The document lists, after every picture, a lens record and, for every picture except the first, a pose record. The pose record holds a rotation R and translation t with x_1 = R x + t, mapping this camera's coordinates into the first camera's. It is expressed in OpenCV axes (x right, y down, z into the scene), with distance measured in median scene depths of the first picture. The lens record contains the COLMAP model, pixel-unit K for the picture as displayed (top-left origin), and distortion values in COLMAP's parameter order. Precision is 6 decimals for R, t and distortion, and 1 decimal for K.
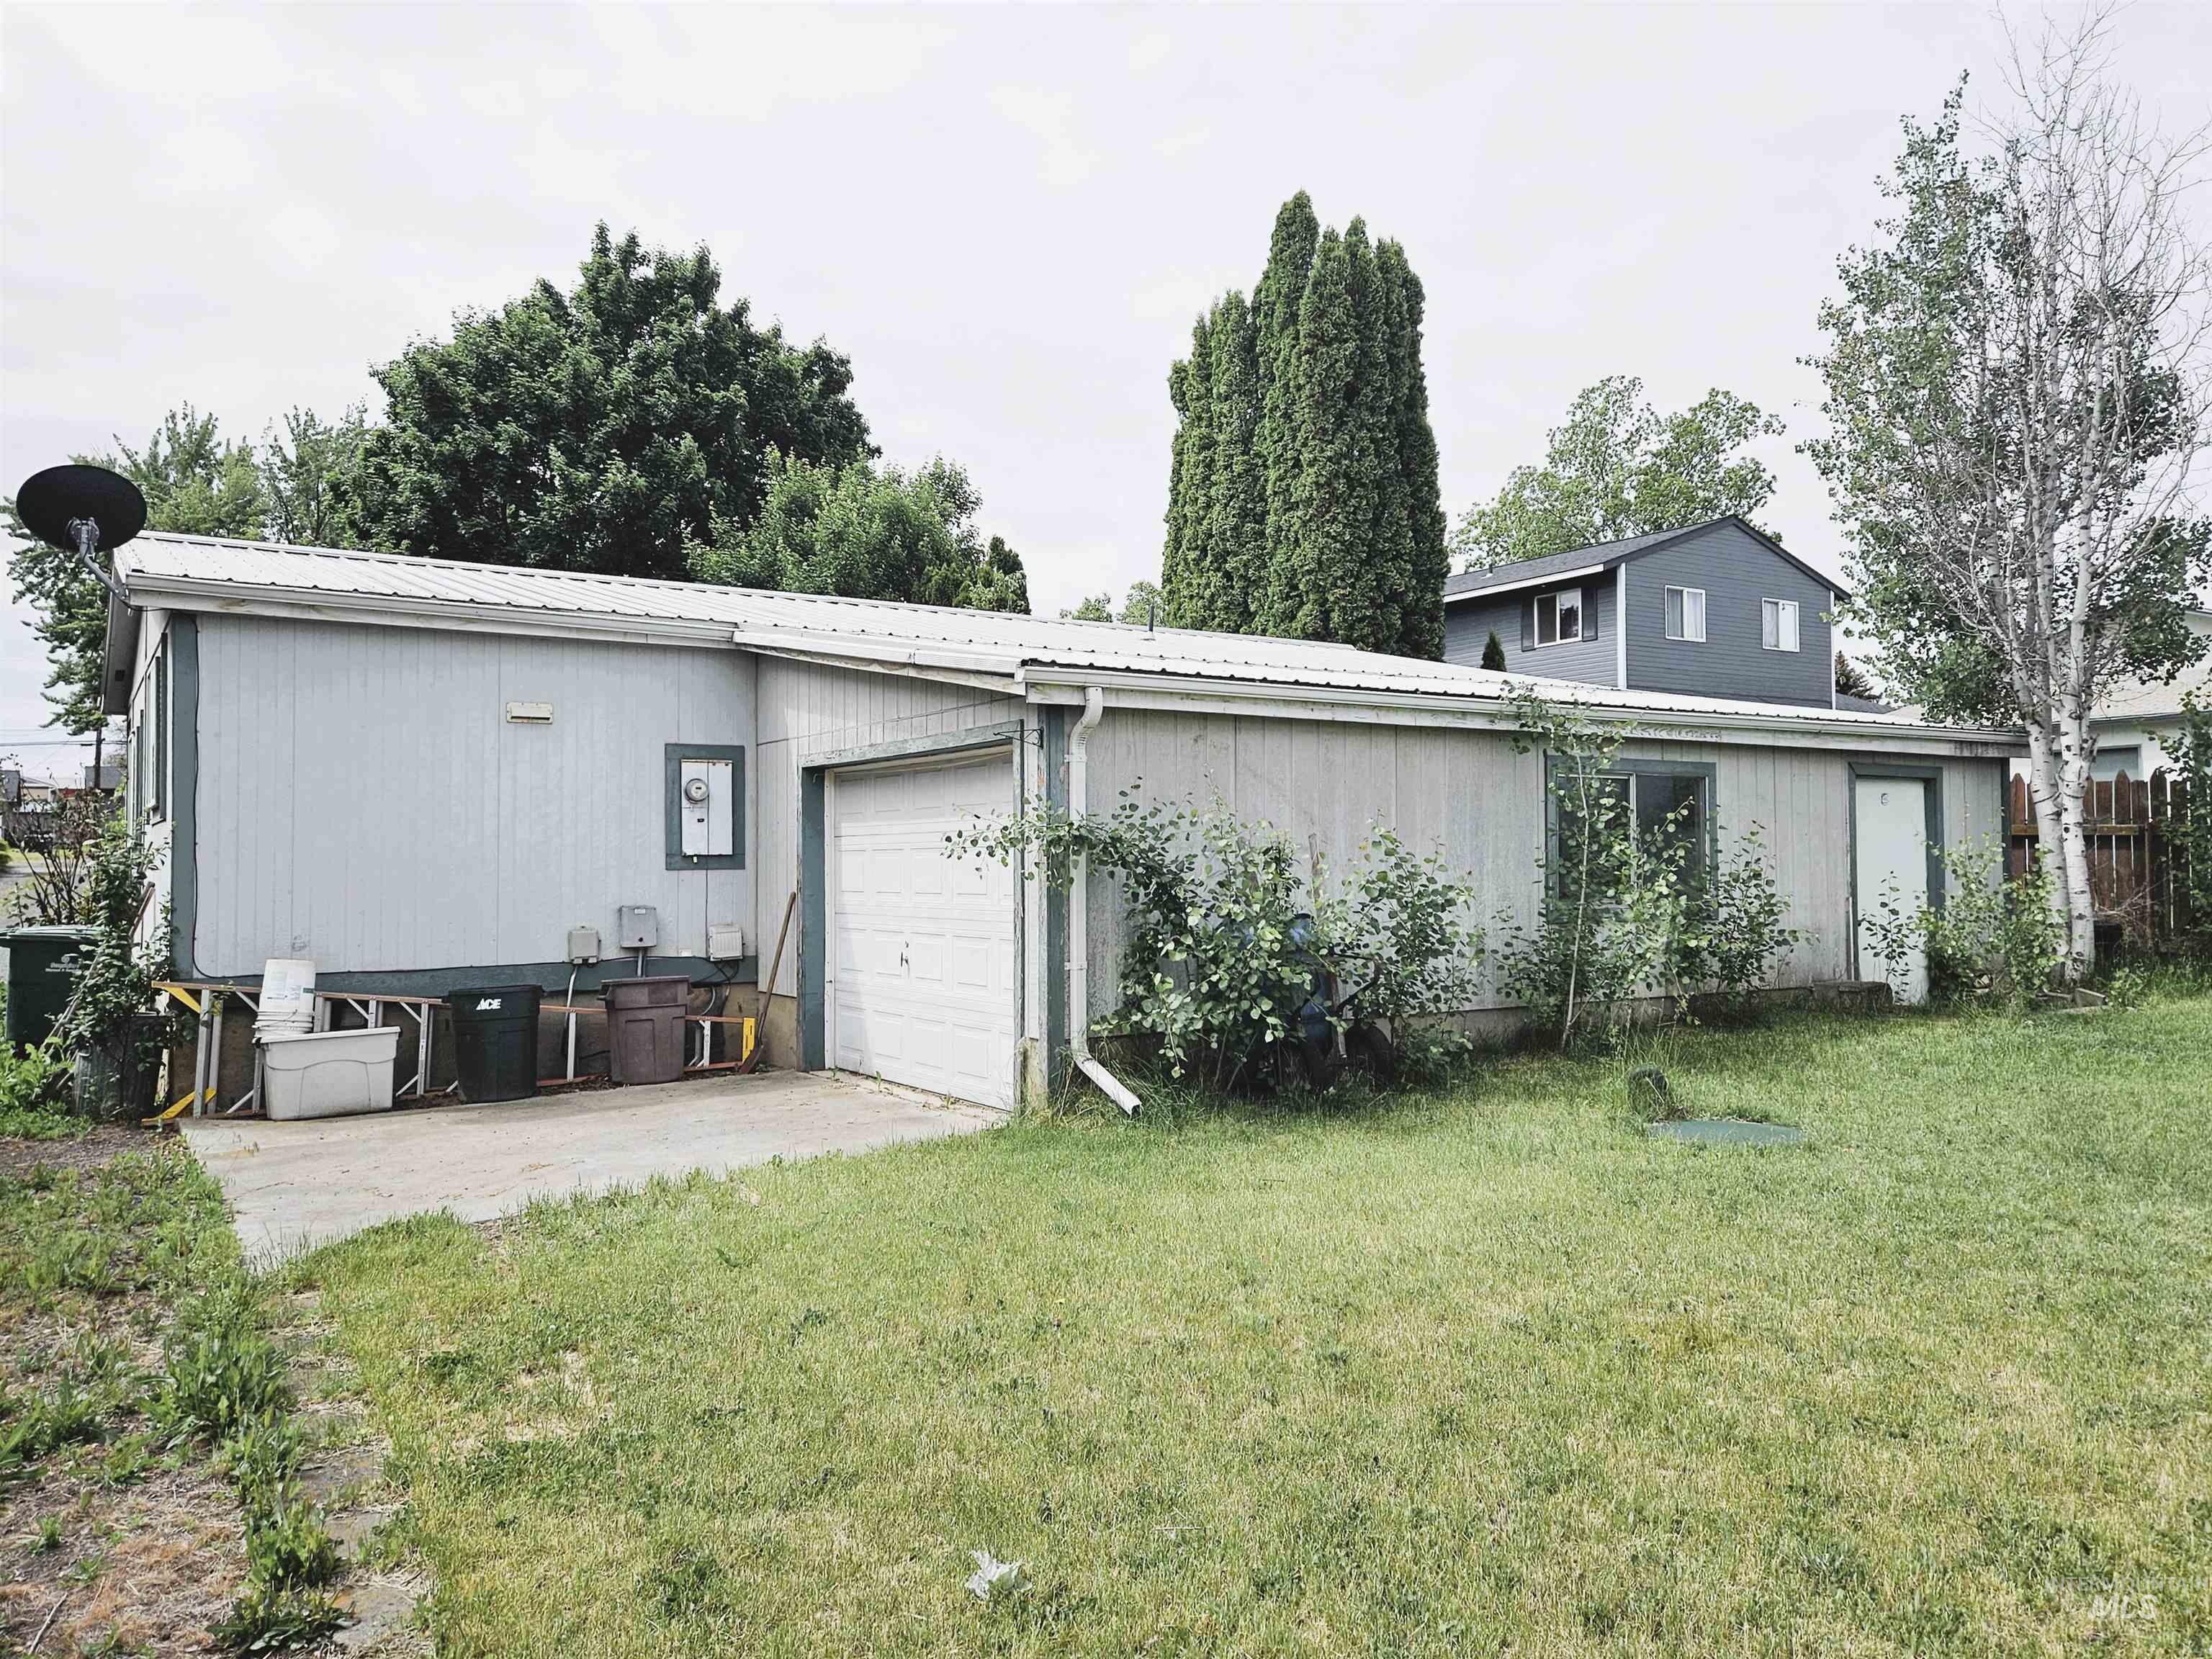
lens RADIAL K [[1490.9, 0, 1105.7], [0, 1490.9, 838.1], [0, 0, 1]] dist [0.026024, -0.005680]
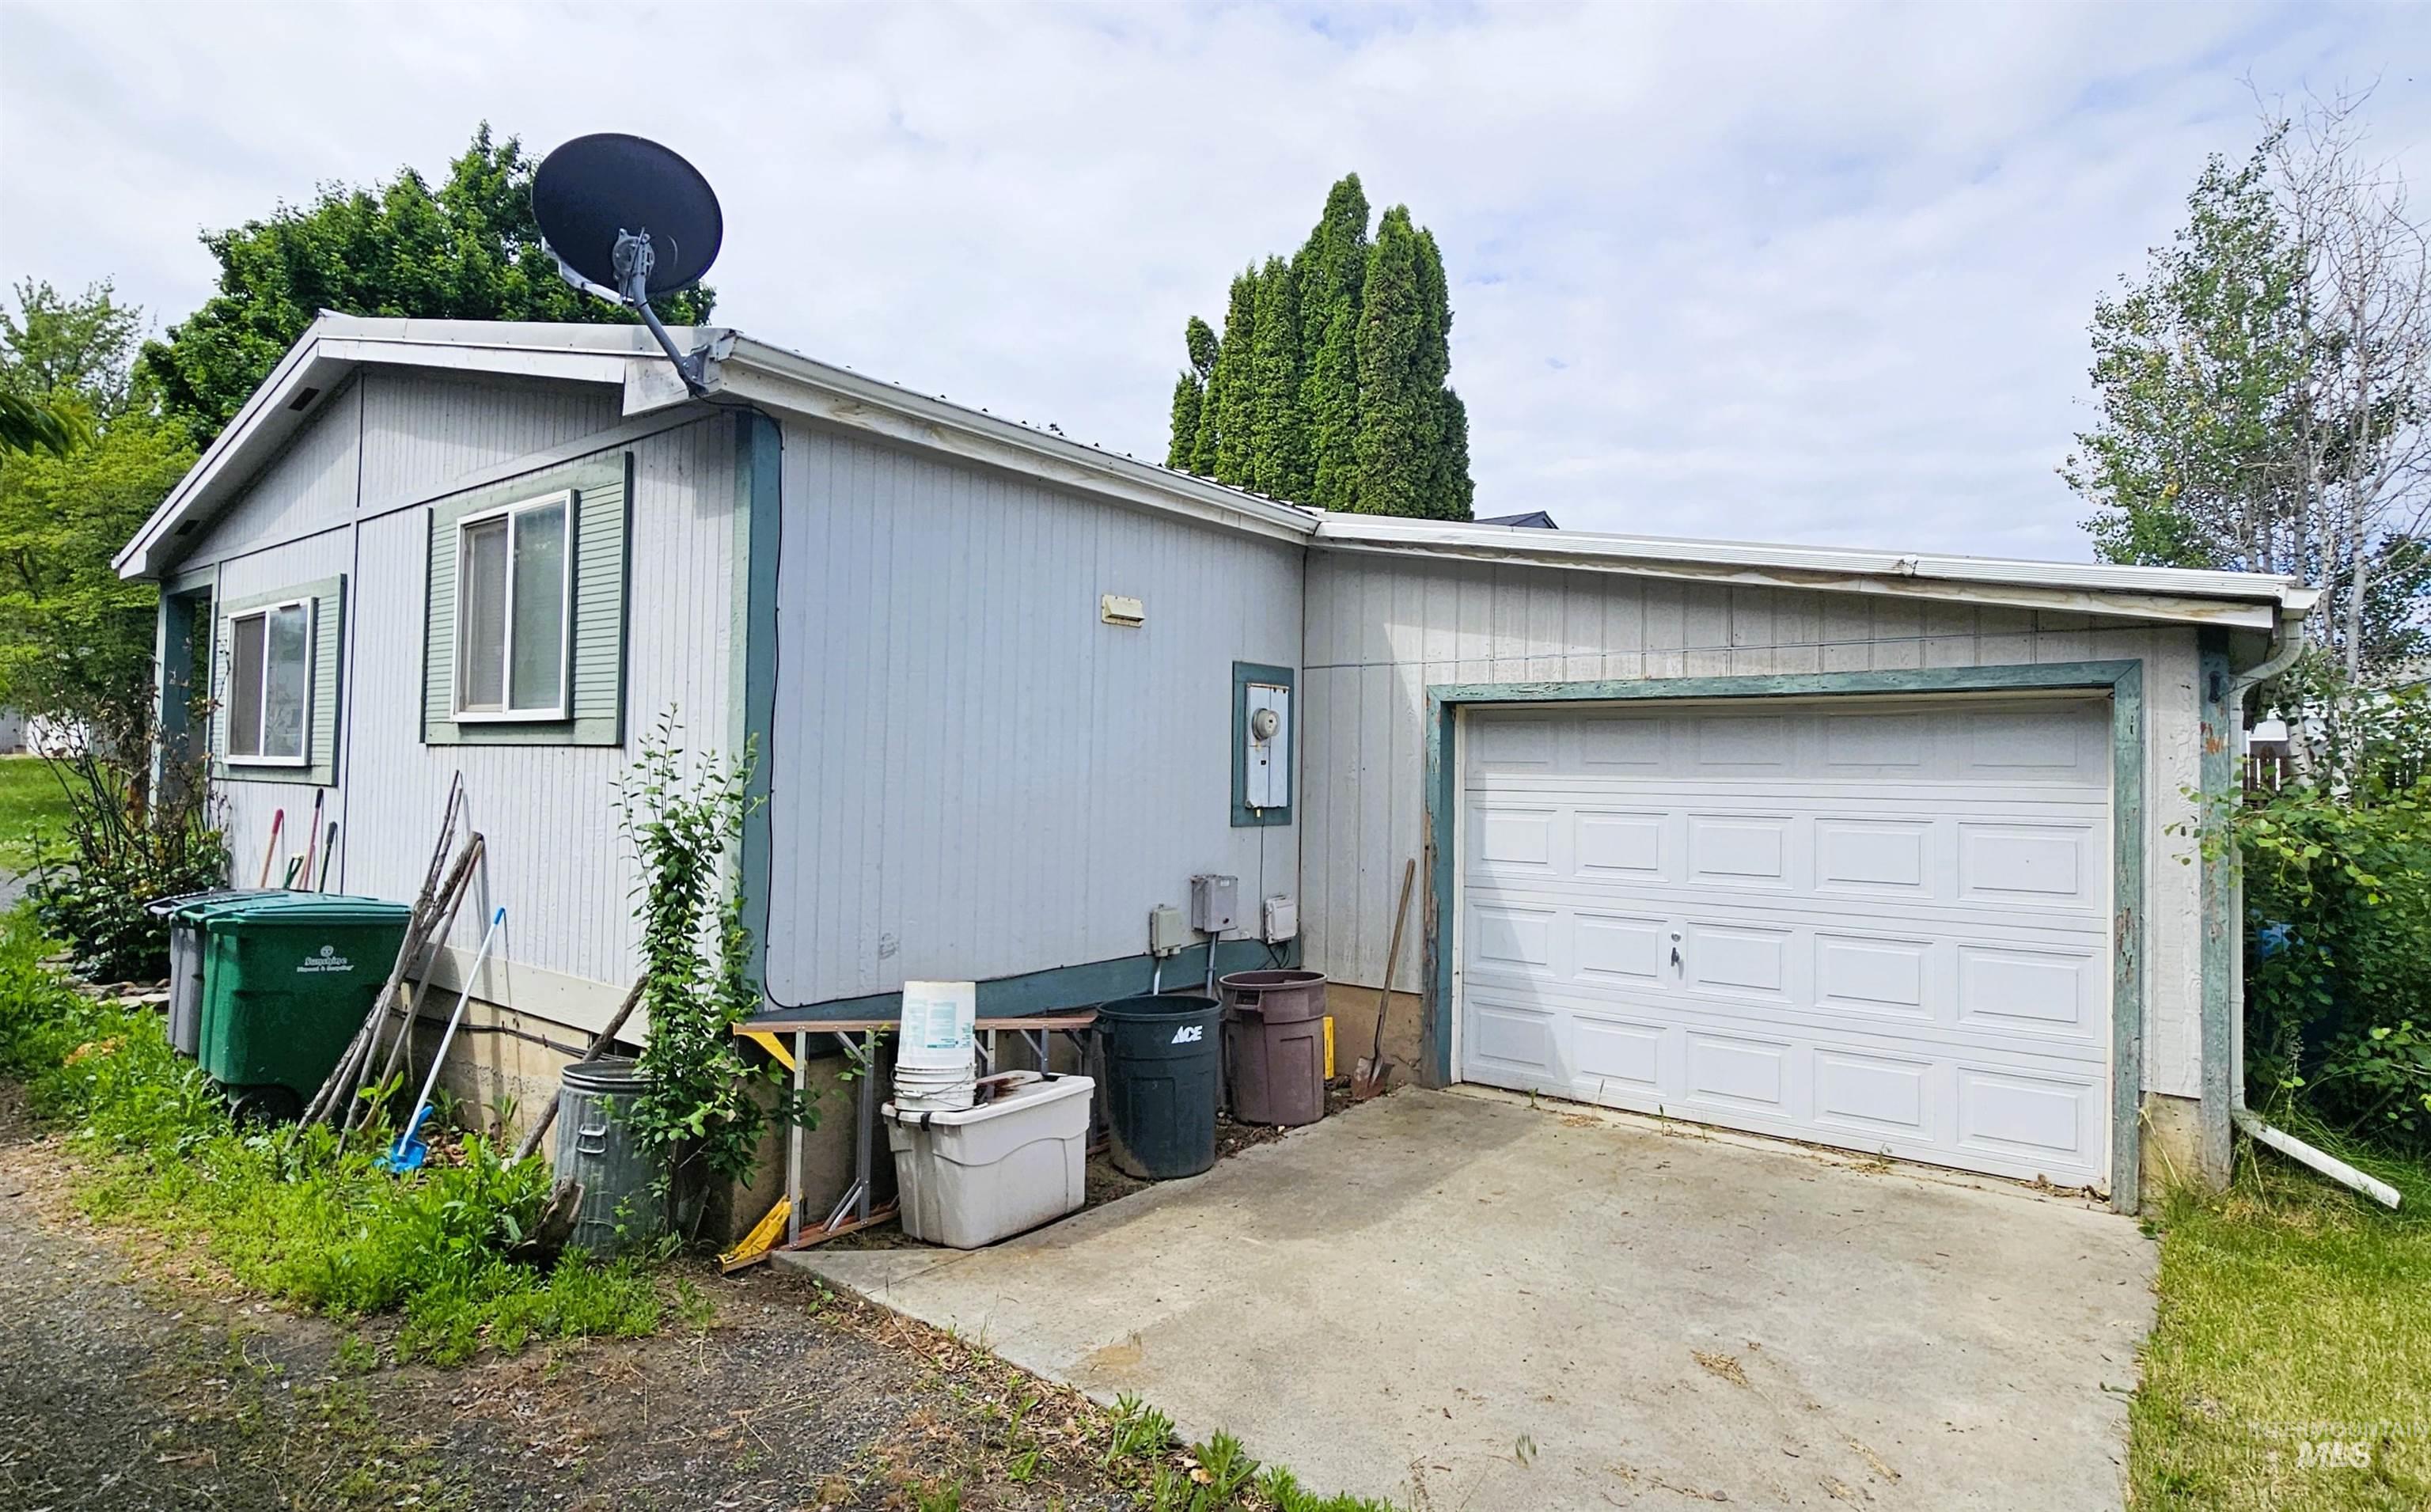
lens RADIAL K [[1266.1, 0, 1218.7], [0, 1266.1, 740.1], [0, 0, 1]] dist [-0.002756, 0.004010]
pose [[0.960436, 0.033478, 0.276480, -0.465687], [-0.029512, 0.999393, -0.018496, -0.010110], [-0.276932, 0.009605, 0.960842, 0.368469]]
